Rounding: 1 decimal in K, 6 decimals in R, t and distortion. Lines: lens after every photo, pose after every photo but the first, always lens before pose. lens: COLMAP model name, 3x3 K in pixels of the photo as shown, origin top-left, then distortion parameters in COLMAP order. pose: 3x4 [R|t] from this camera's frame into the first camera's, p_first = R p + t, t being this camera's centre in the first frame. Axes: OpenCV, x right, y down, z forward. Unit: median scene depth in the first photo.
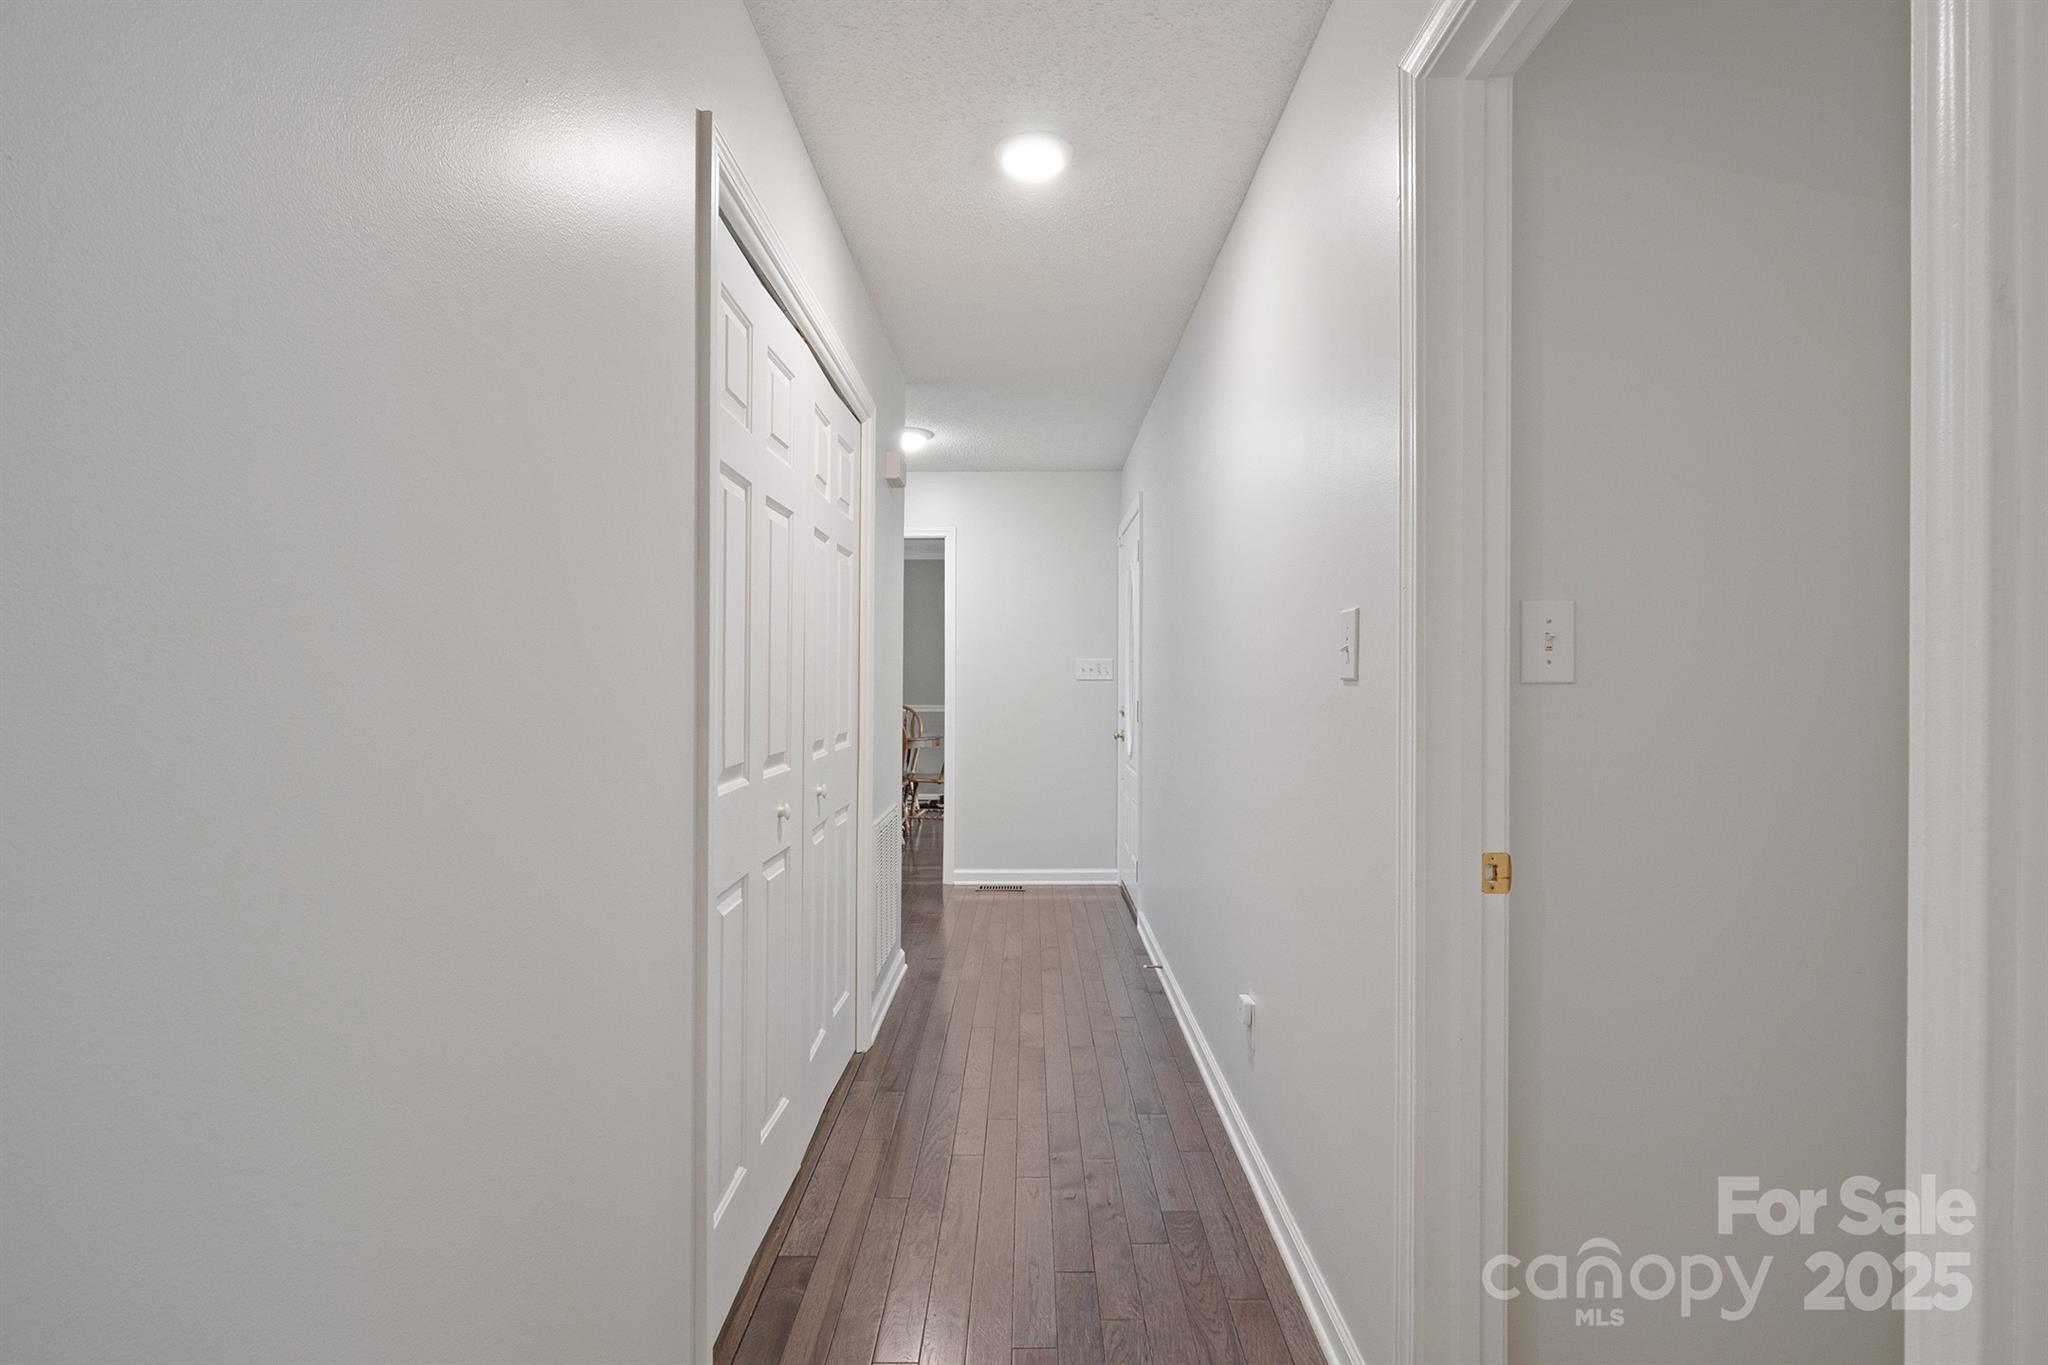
lens RADIAL K [[920.3, 0, 1024.0], [0, 920.3, 678.5], [0, 0, 1]] dist [0.000060, 0.000031]
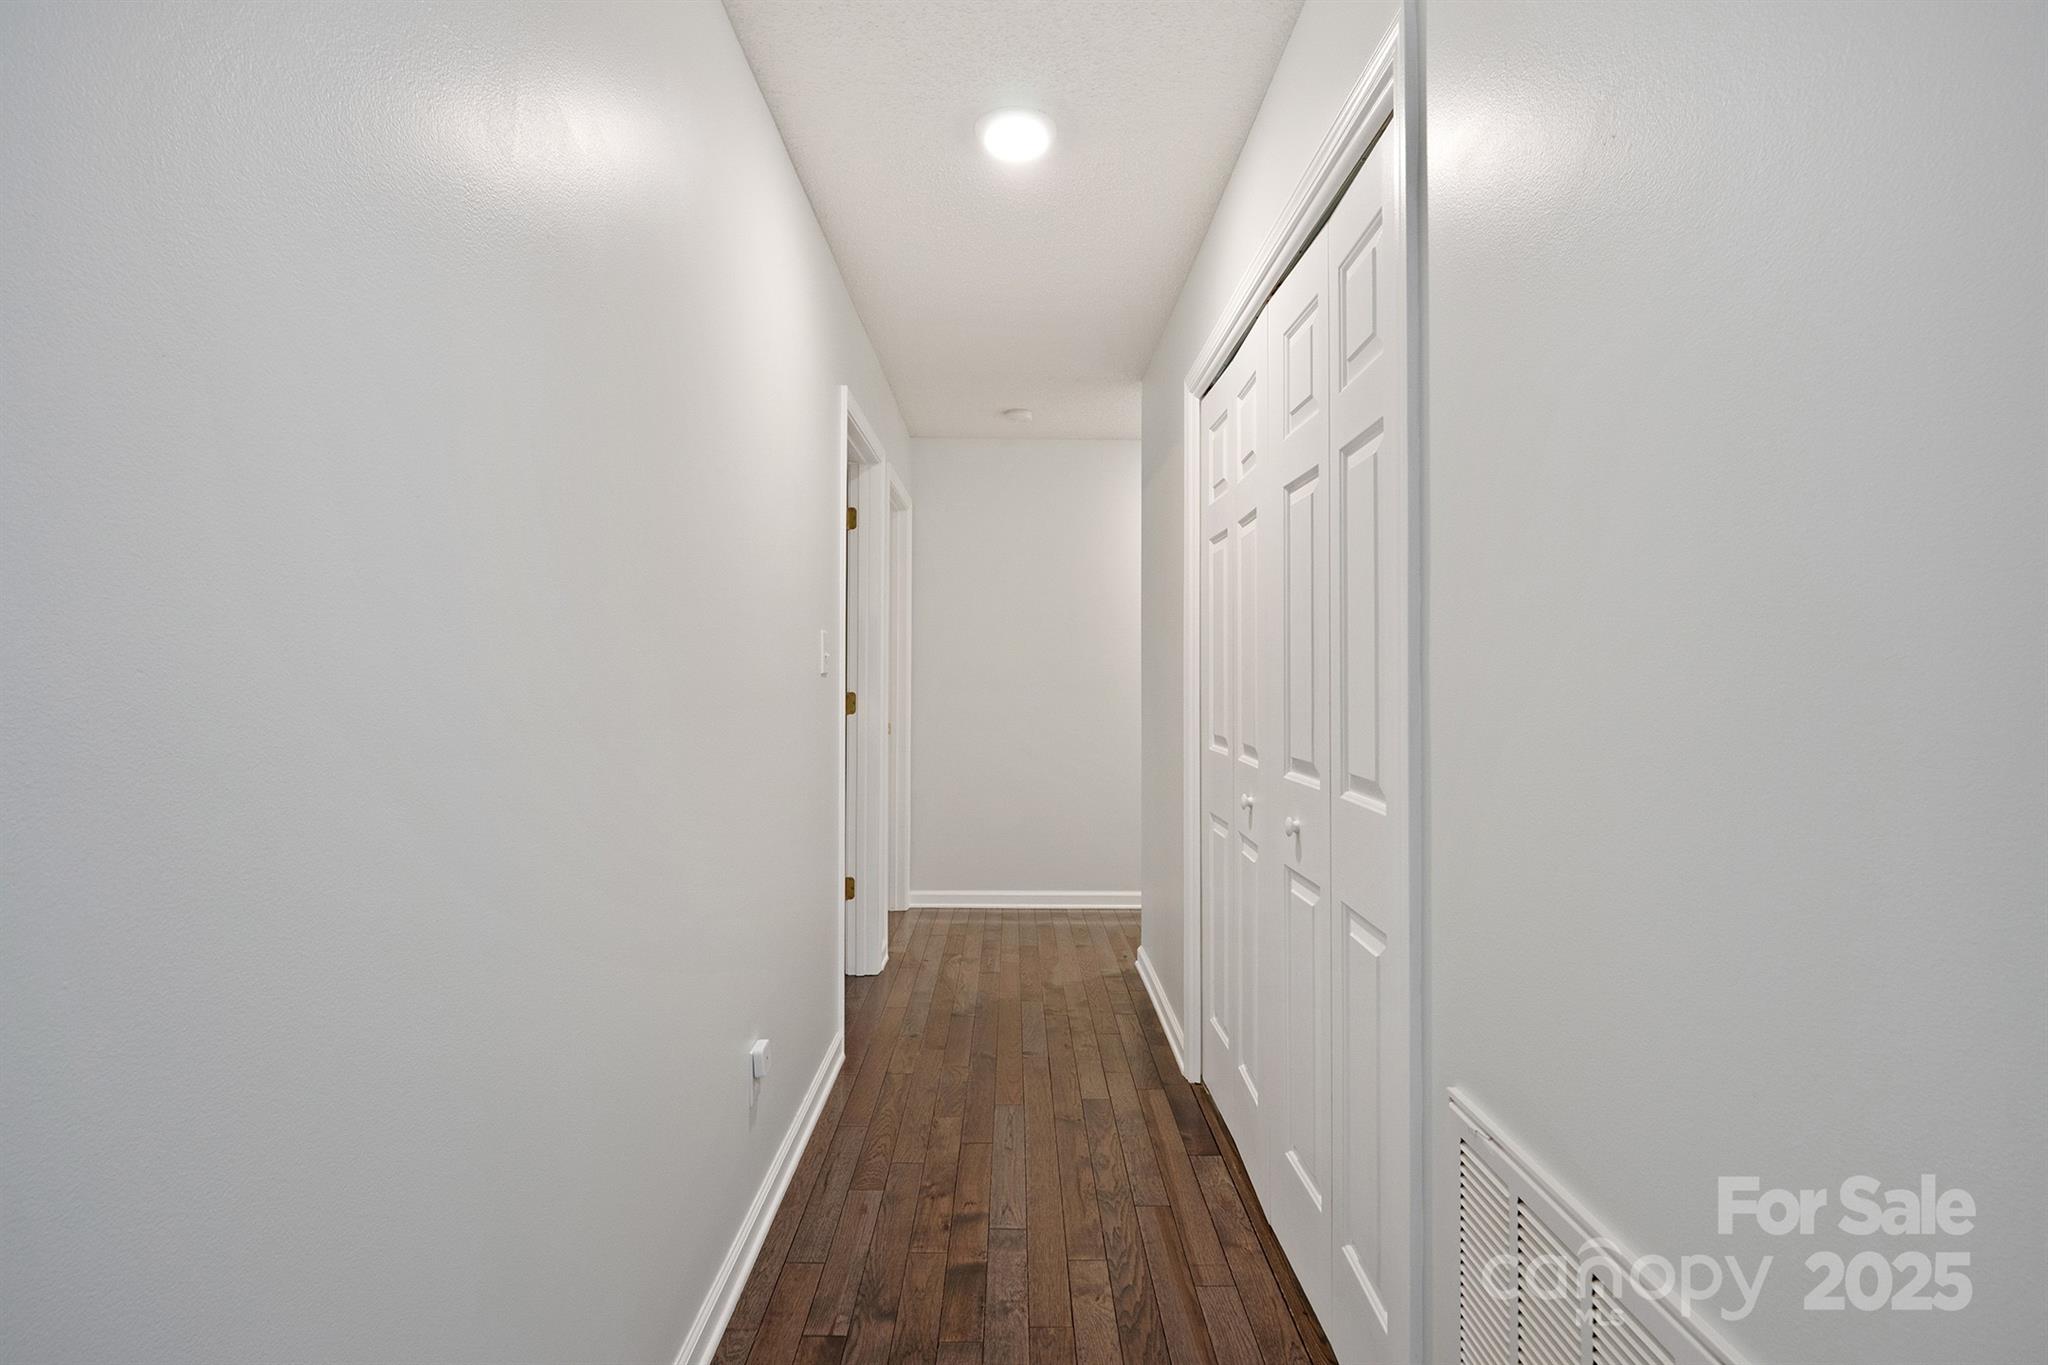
lens RADIAL K [[920.3, 0, 1023.4], [0, 920.3, 678.1], [0, 0, 1]] dist [0.000060, 0.000031]
pose [[-0.999875, -0.005050, -0.015007, 0.011375], [-0.005062, 0.999987, 0.000729, 0.003435], [0.015003, 0.000805, -0.999887, 2.007574]]
